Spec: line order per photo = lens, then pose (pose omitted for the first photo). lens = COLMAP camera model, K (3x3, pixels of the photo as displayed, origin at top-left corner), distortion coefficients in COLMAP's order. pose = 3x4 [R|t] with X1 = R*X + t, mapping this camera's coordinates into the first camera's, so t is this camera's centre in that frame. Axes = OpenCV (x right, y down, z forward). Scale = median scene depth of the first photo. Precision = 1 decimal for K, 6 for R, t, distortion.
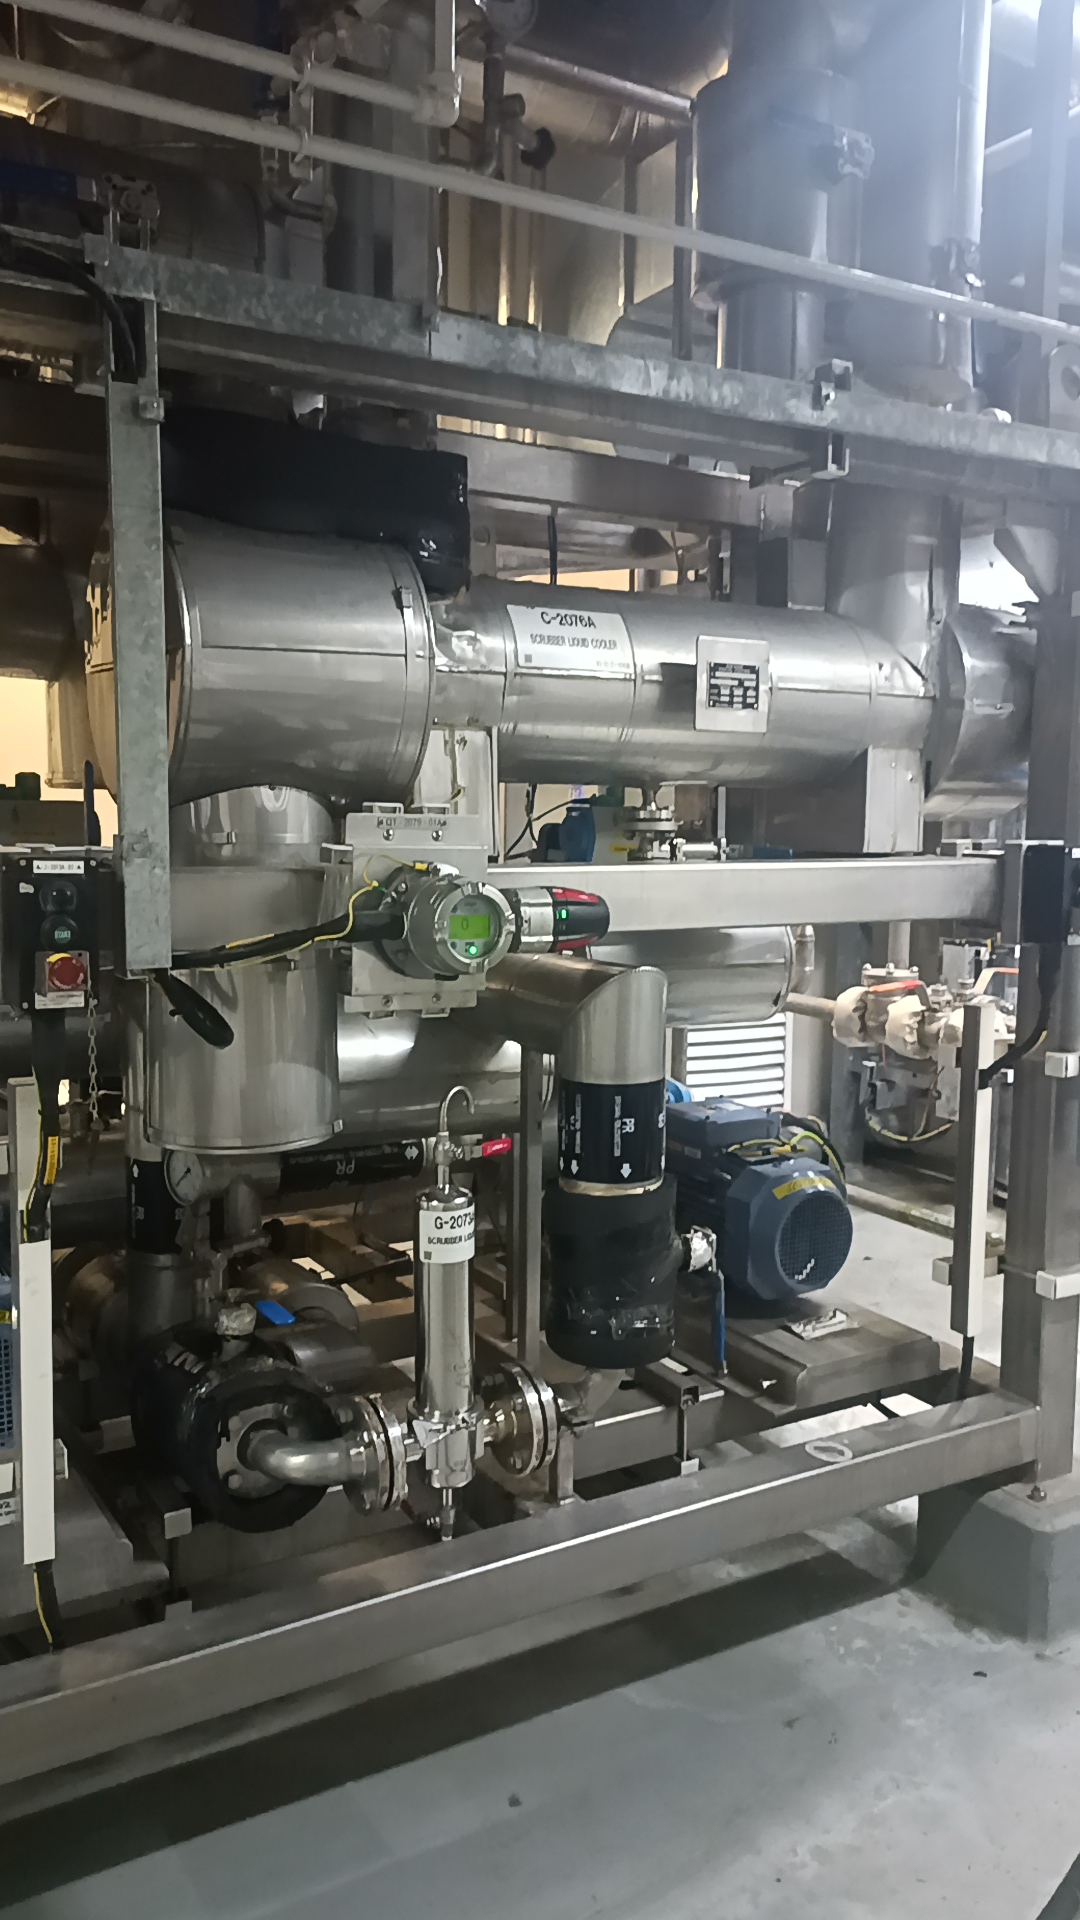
lens RADIAL K [[1489.0, 0, 515.7], [0, 1489.0, 954.9], [0, 0, 1]] dist [0.016930, -0.000099]
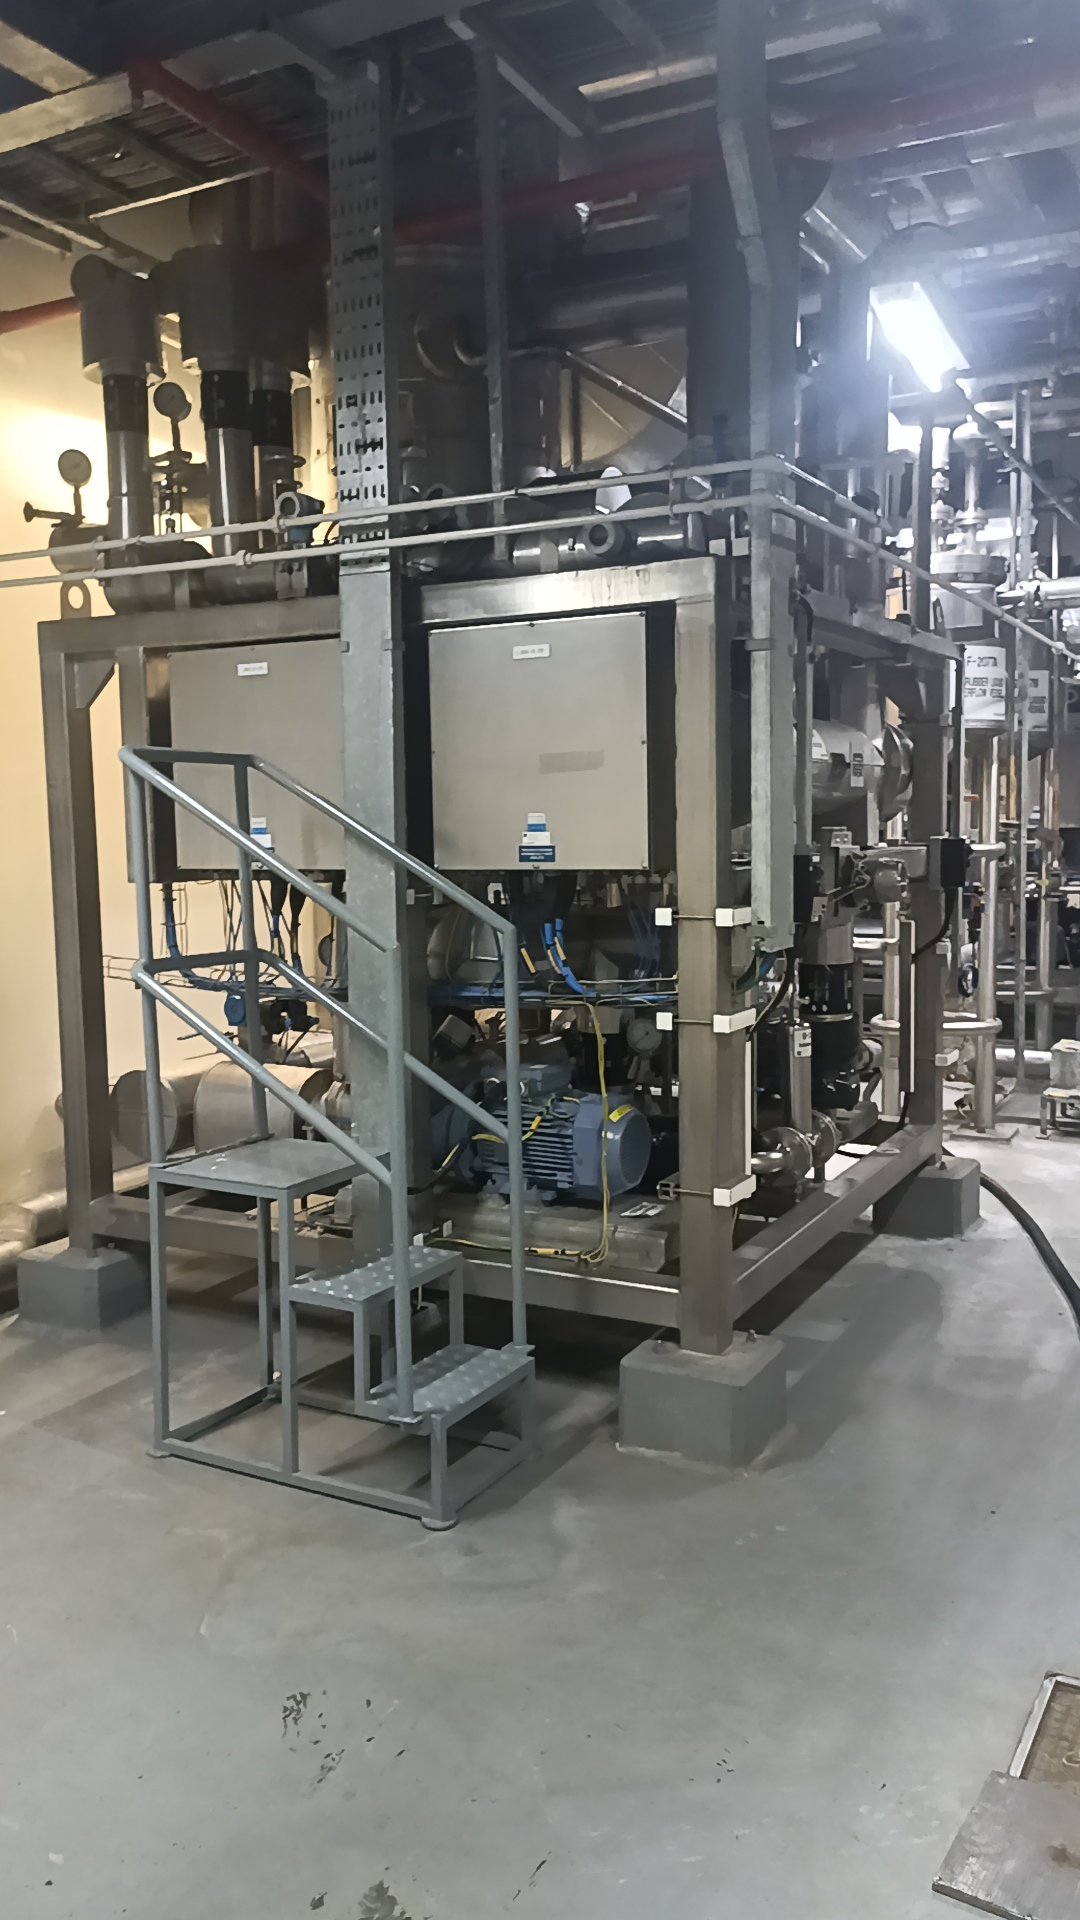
lens RADIAL K [[1489.0, 0, 515.7], [0, 1489.0, 954.9], [0, 0, 1]] dist [0.016930, -0.000099]
pose [[0.861768, -0.070523, 0.502376, -1.103127], [0.073410, 0.997203, 0.014061, 0.012554], [-0.501962, 0.024762, 0.864535, -0.424049]]
